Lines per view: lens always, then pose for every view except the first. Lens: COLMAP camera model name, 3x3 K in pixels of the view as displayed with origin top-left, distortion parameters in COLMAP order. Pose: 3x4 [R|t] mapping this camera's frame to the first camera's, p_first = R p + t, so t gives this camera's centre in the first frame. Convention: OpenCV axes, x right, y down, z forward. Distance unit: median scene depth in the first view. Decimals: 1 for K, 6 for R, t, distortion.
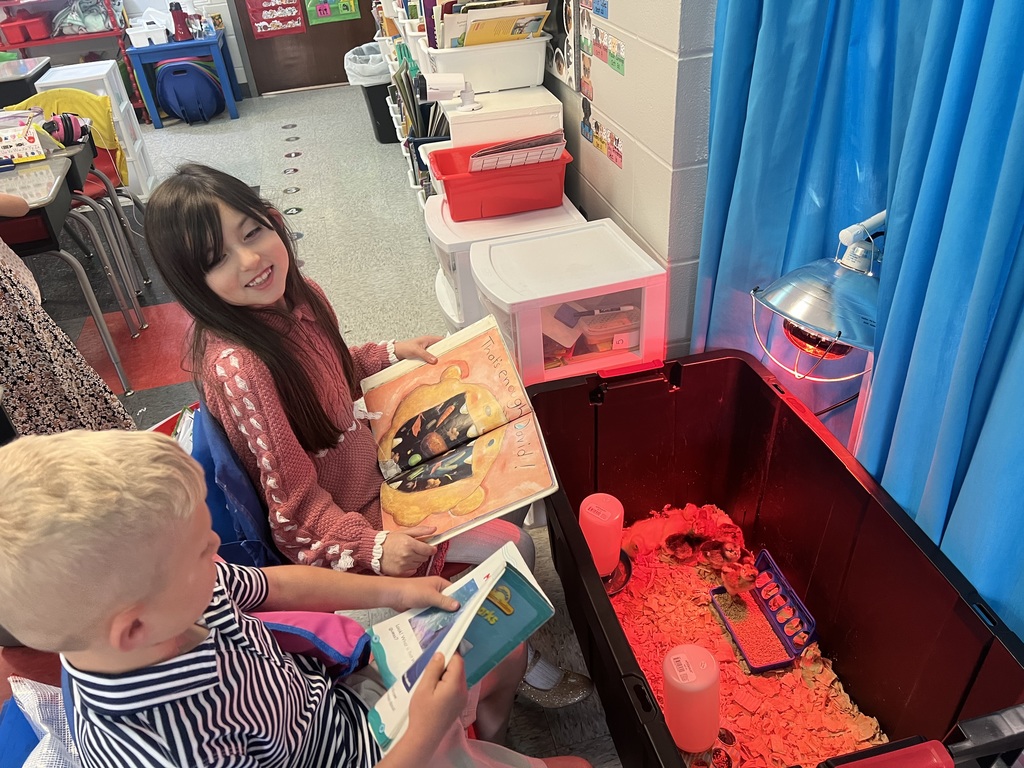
lens RADIAL K [[778.9, 0, 508.5], [0, 778.9, 391.0], [0, 0, 1]] dist [0.041361, -0.050827]
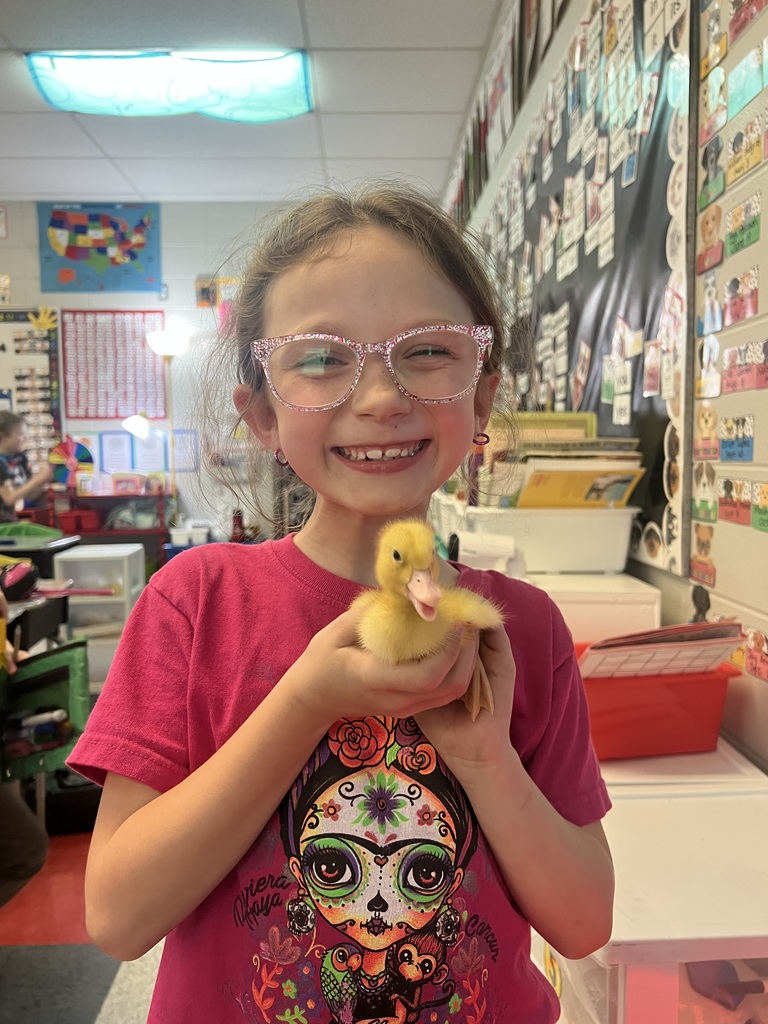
lens RADIAL K [[778.9, 0, 392.6], [0, 778.9, 521.0], [0, 0, 1]] dist [0.041361, -0.050827]
pose [[0.979257, 0.075649, -0.187973, -0.033627], [-0.158682, 0.863202, -0.479272, -0.066323], [0.126002, 0.499158, 0.857301, 0.379226]]
